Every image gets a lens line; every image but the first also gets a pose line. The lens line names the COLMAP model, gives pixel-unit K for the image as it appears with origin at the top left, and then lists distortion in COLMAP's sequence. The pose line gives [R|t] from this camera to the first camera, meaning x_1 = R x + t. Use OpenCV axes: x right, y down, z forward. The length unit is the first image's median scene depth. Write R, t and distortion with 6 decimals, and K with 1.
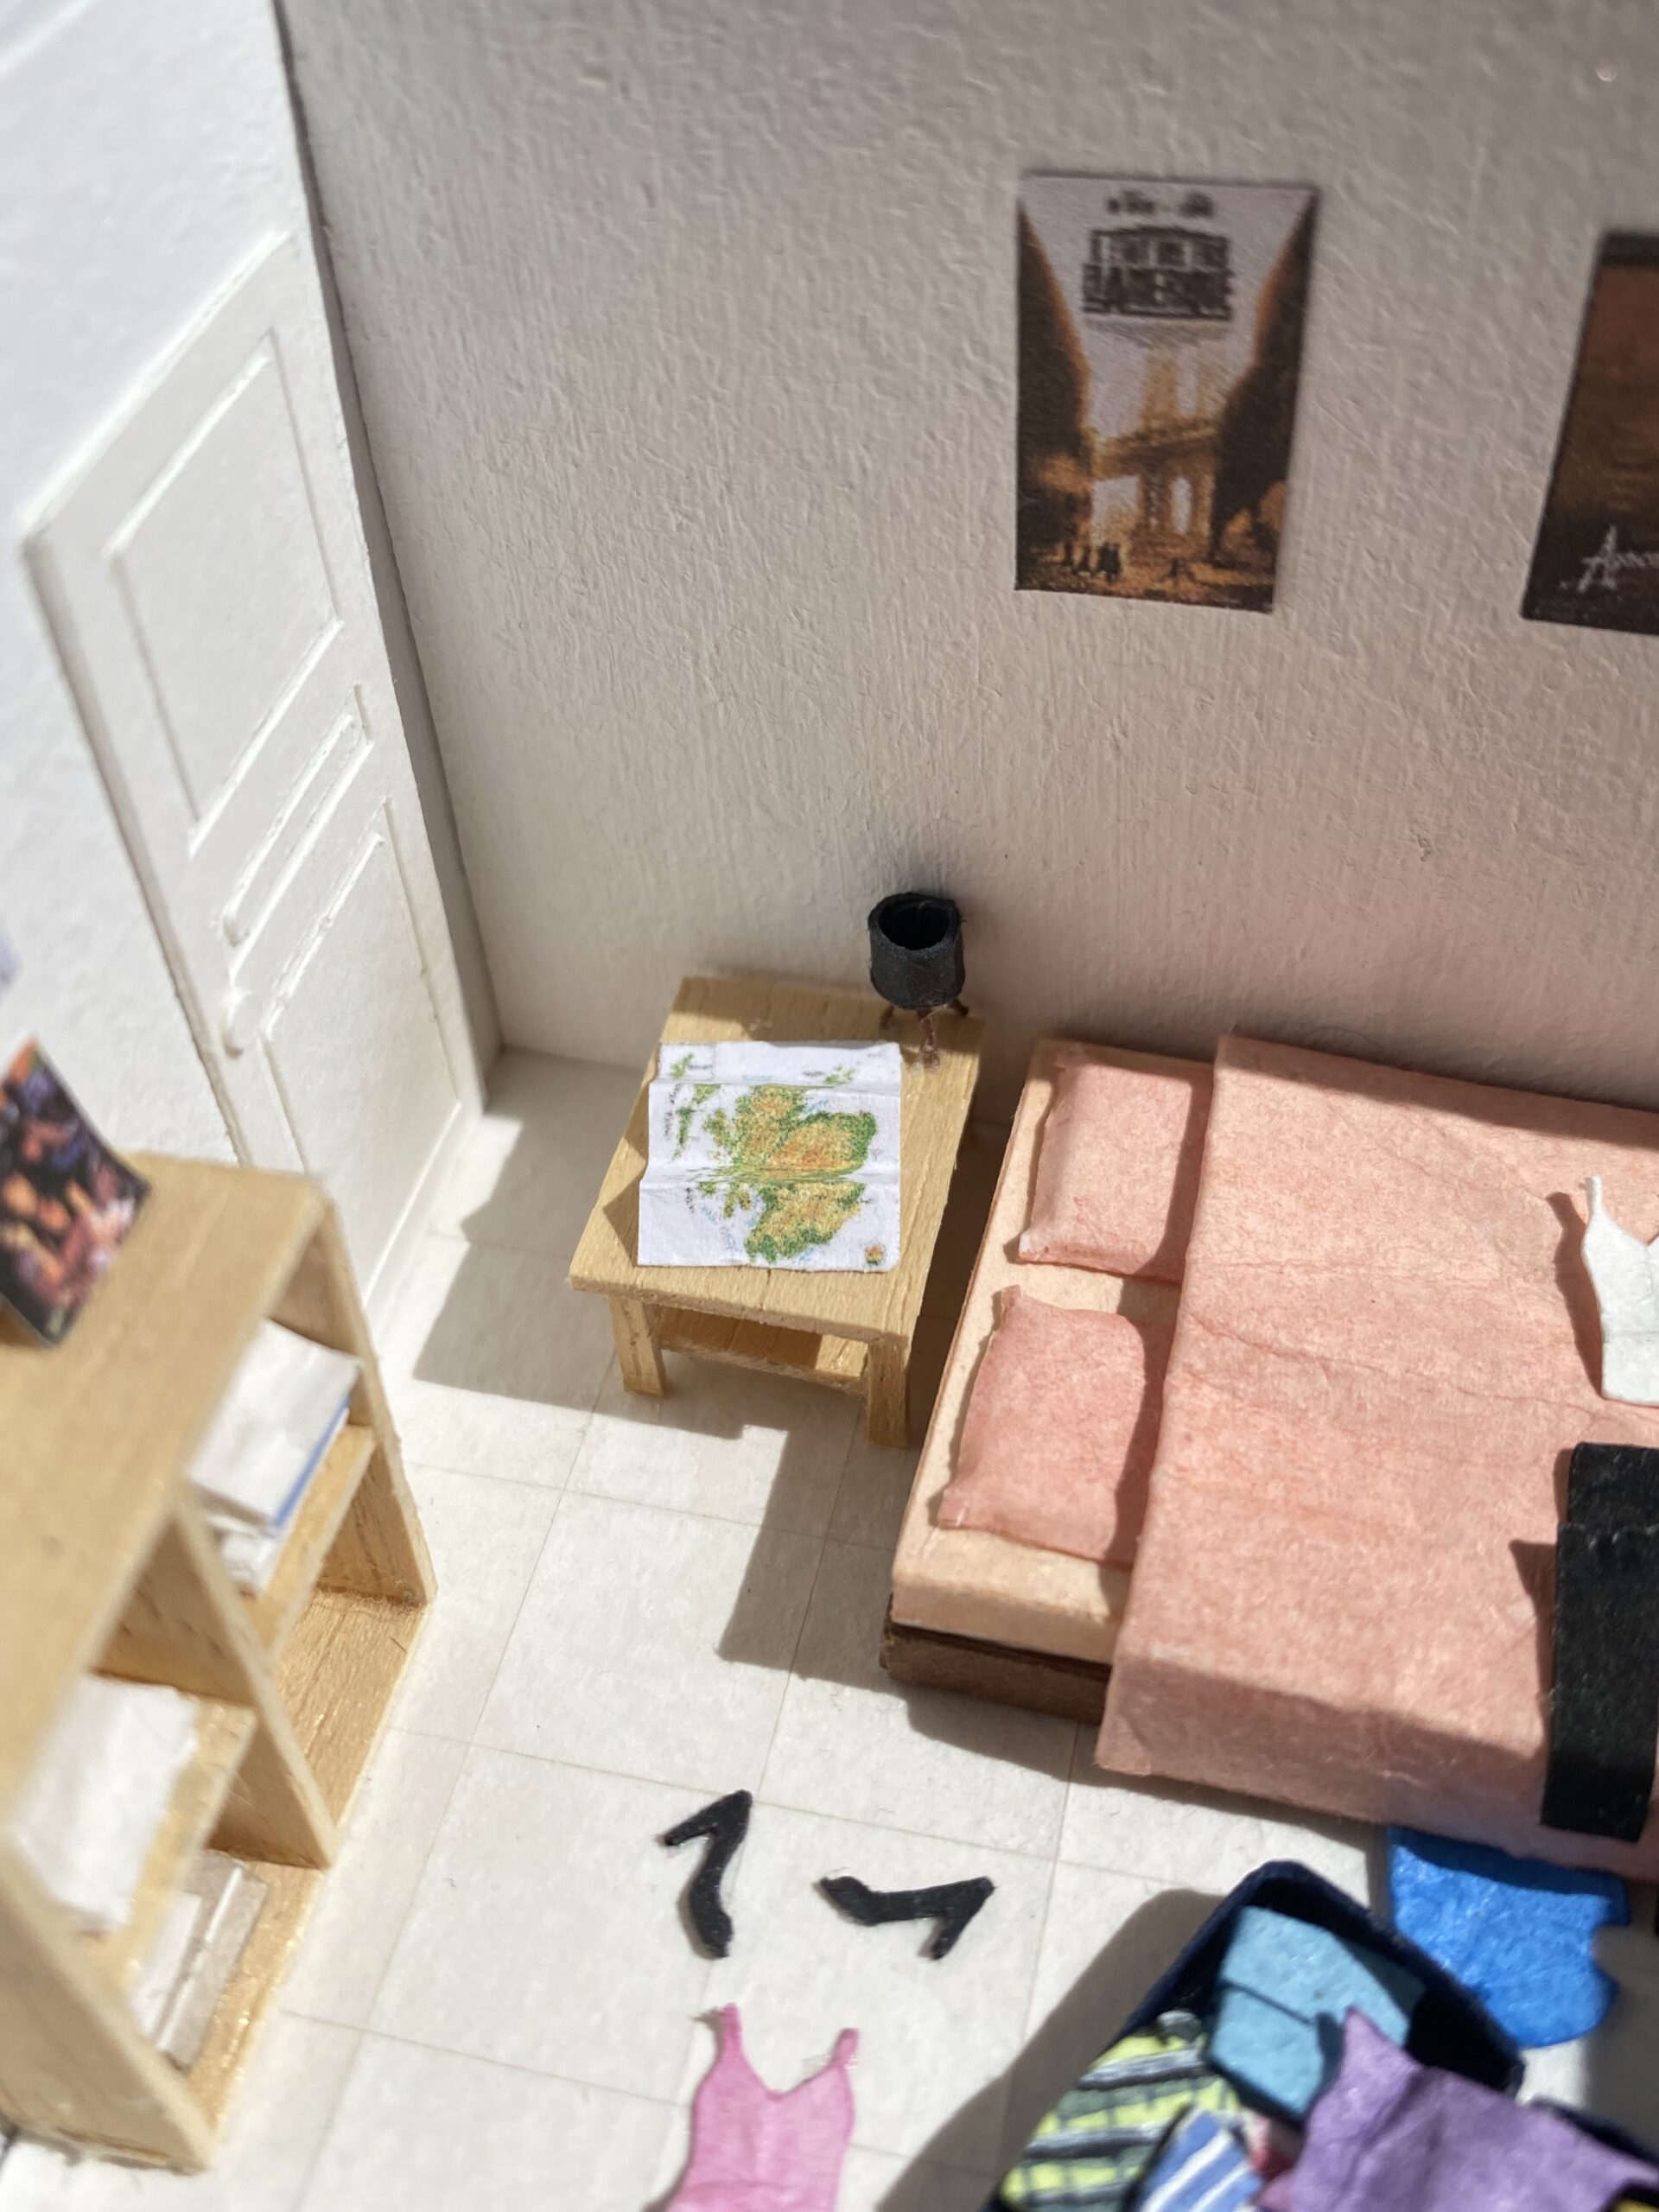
lens RADIAL K [[2172.2, 0, 841.0], [0, 2172.2, 1077.9], [0, 0, 1]] dist [0.173610, -0.641209]
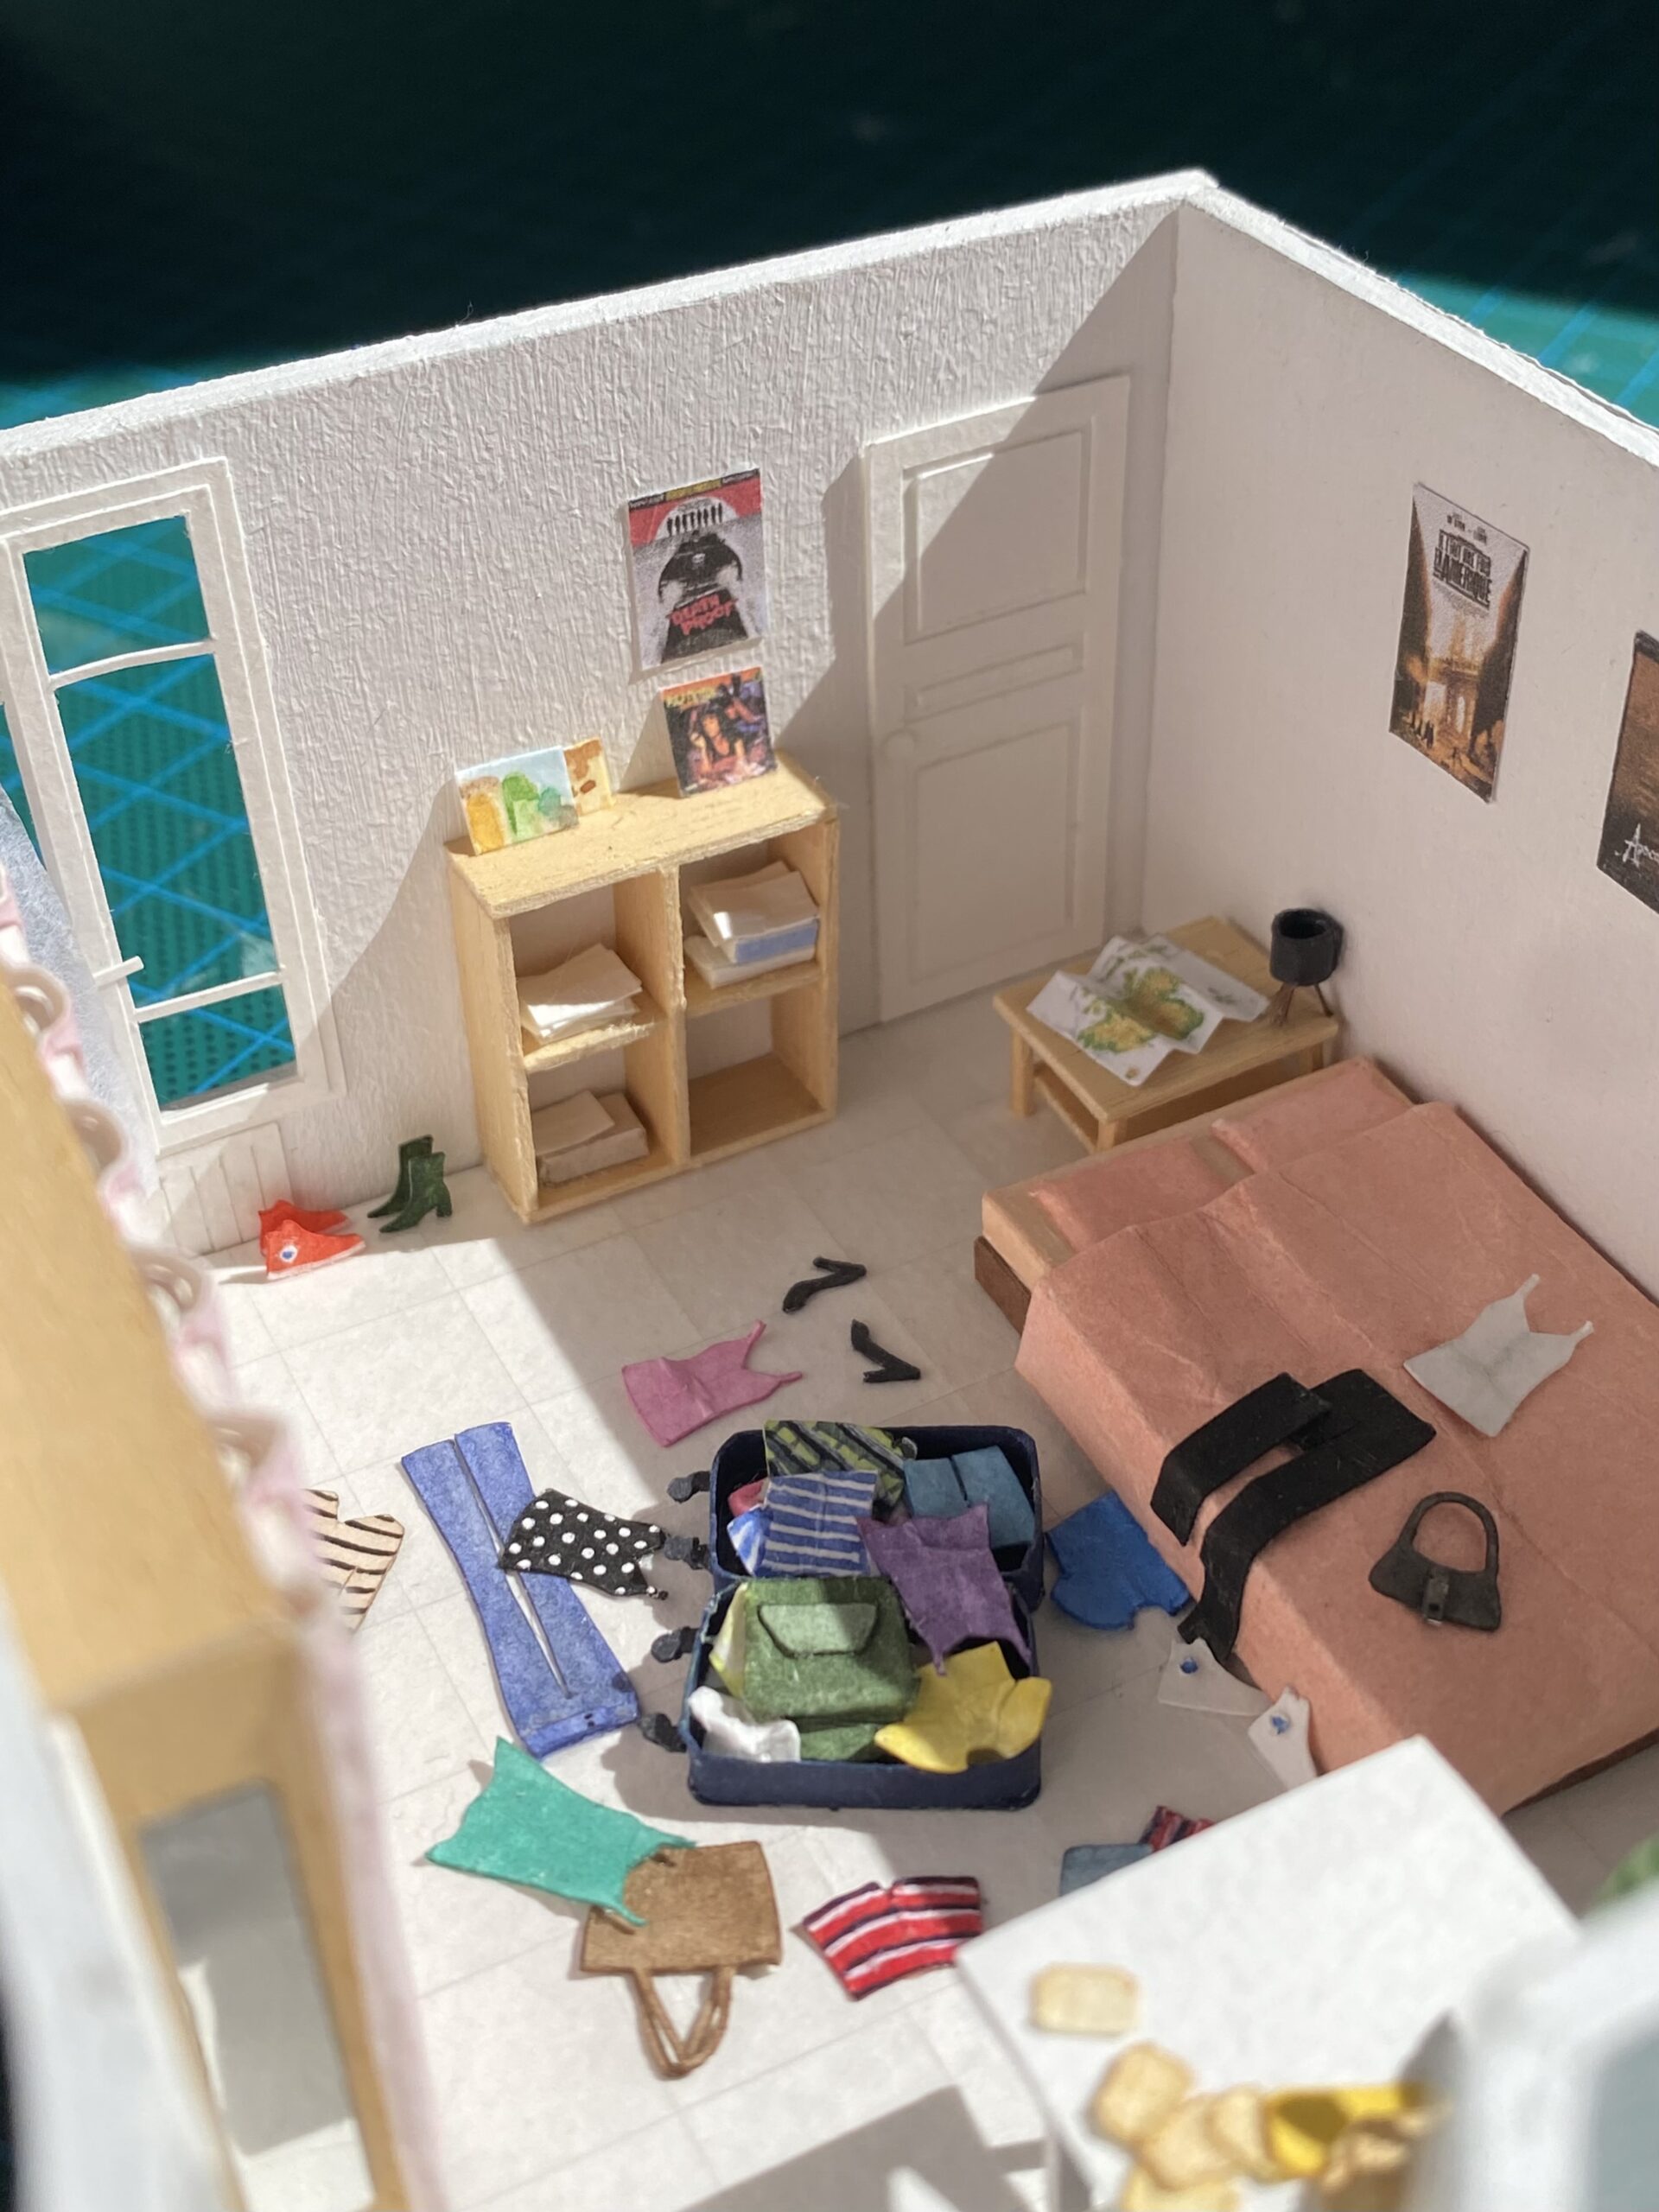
lens RADIAL K [[2503.6, 0, 836.3], [0, 2503.6, 1080.9], [0, 0, 1]] dist [0.121281, -0.456943]
pose [[0.650719, 0.489361, -0.580595, 1.086456], [-0.549755, 0.831060, 0.084314, 0.058725], [0.523769, 0.264321, 0.809815, -0.675155]]
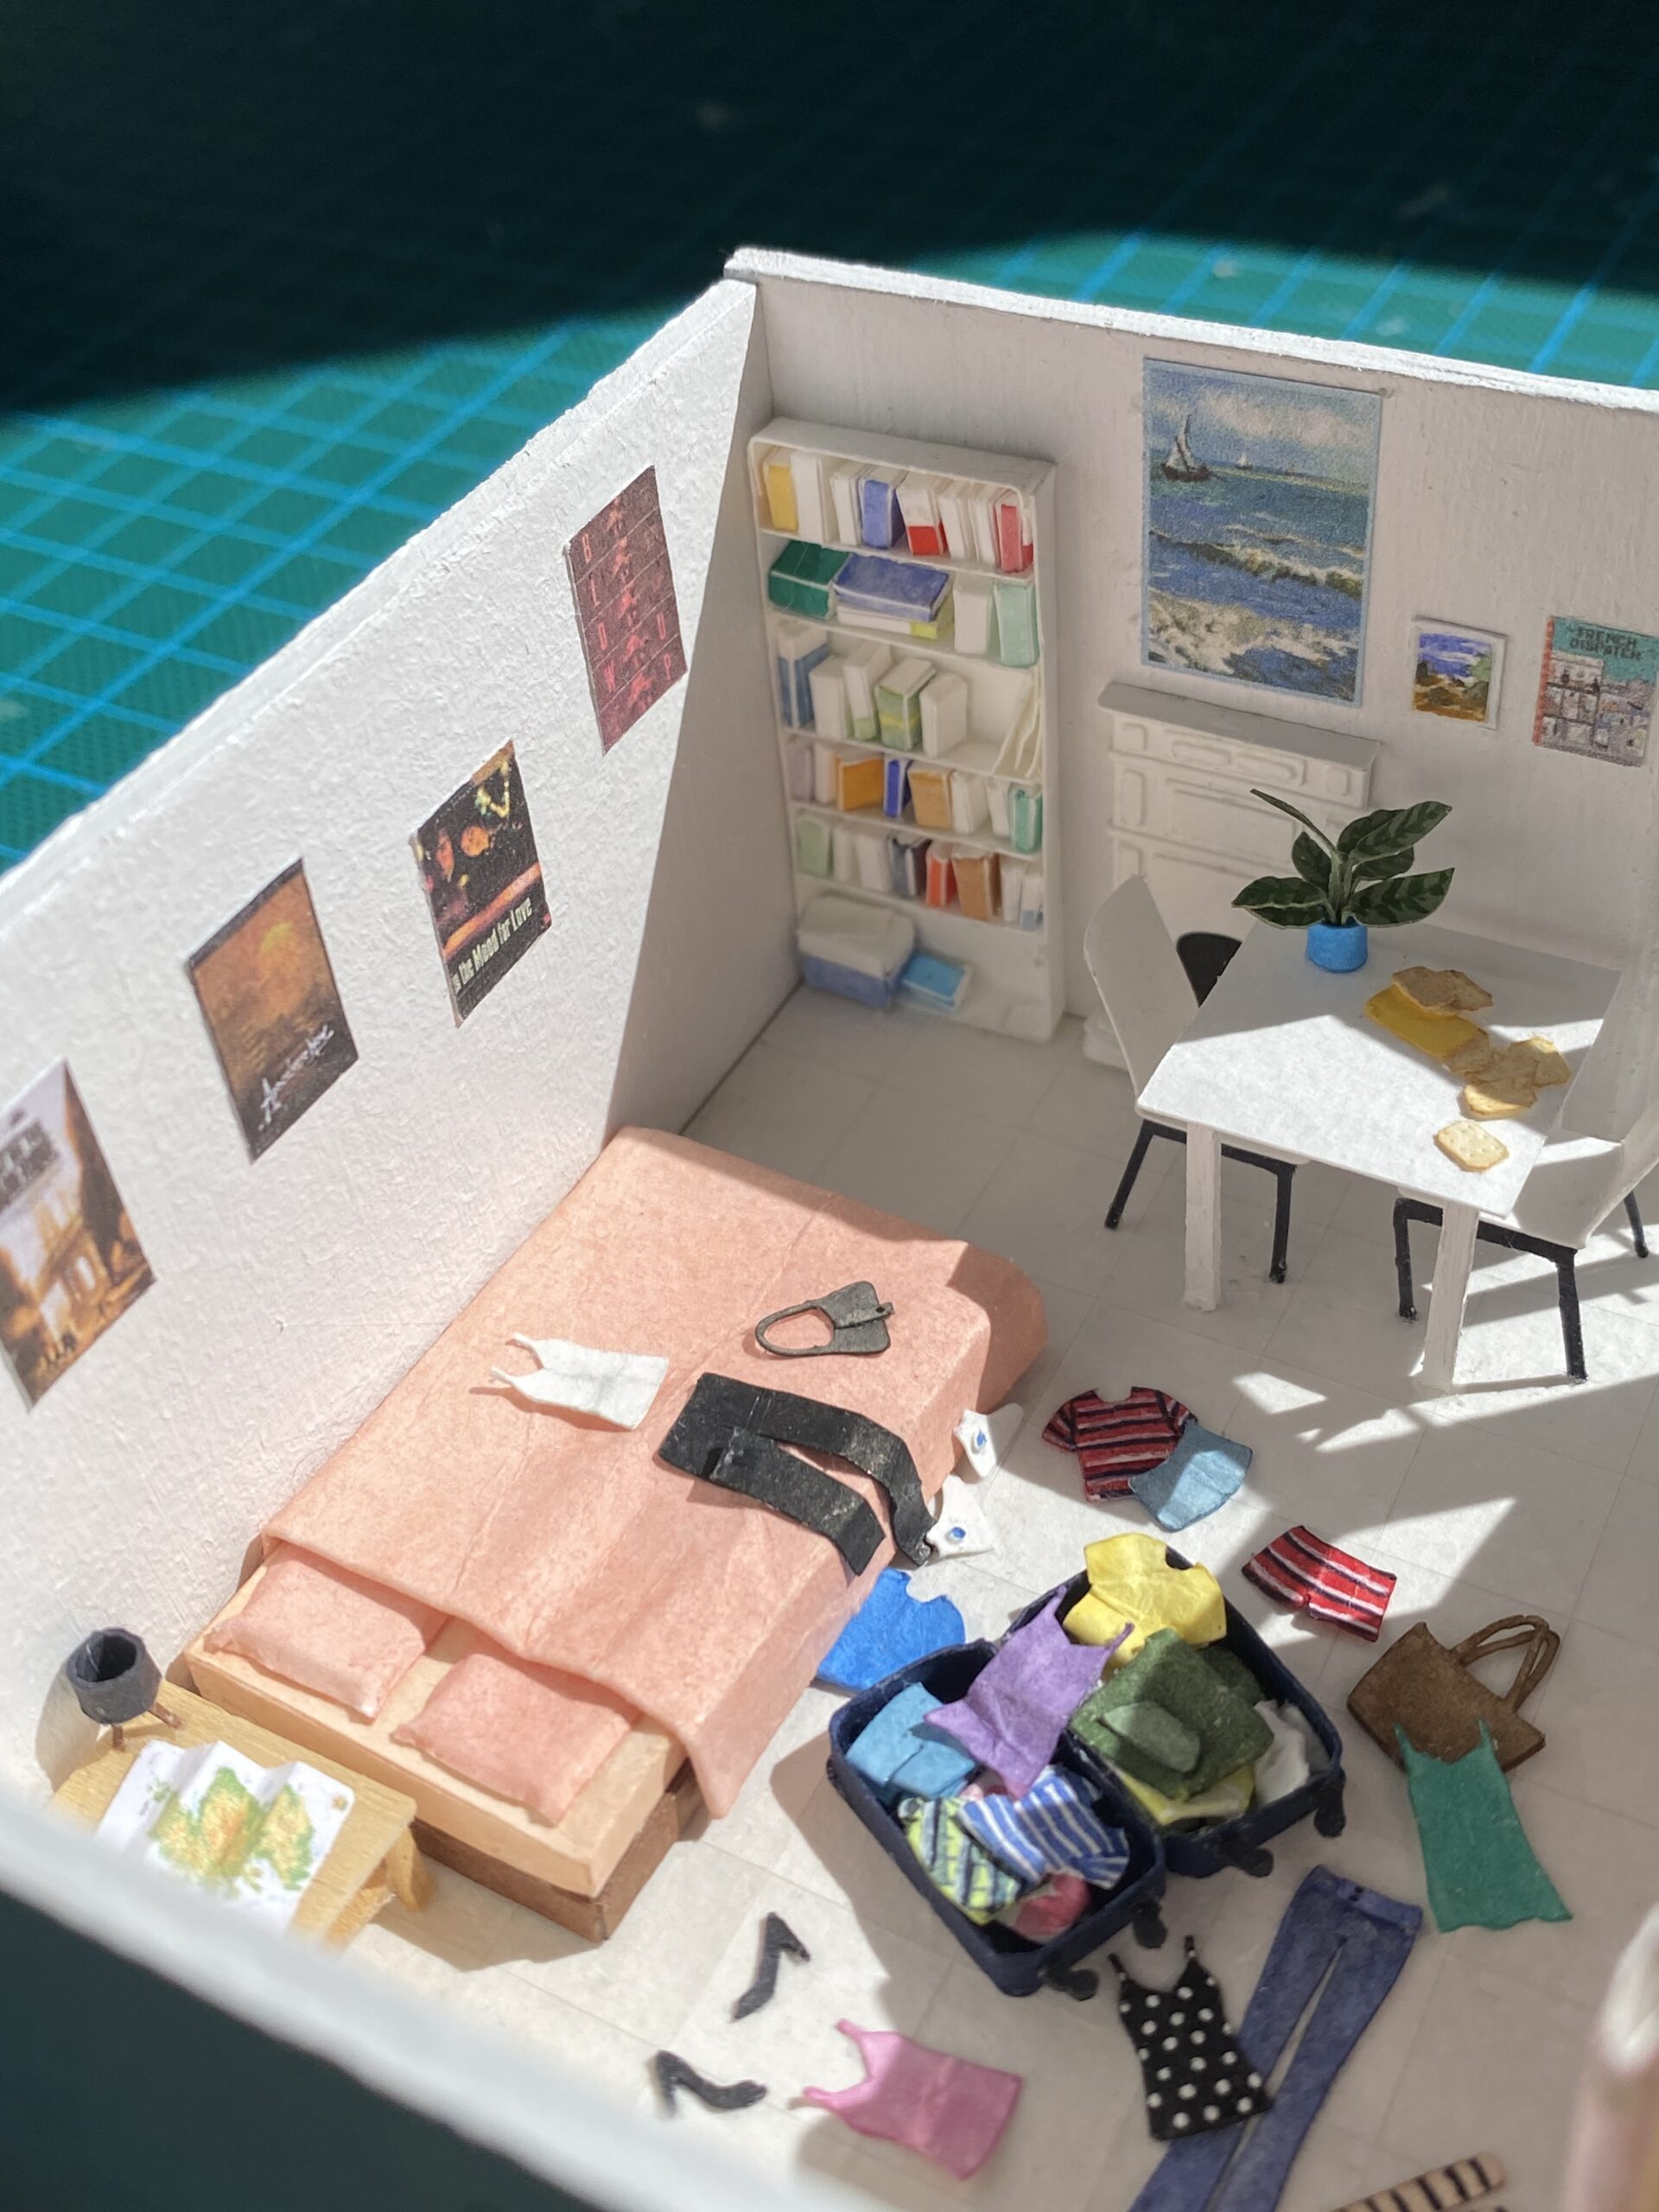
lens RADIAL K [[2503.6, 0, 836.3], [0, 2503.6, 1080.9], [0, 0, 1]] dist [0.121281, -0.456943]
pose [[0.268190, -0.644497, 0.716029, -0.824329], [0.753168, 0.603708, 0.261295, -0.407407], [-0.600676, 0.469213, 0.647323, -0.416204]]
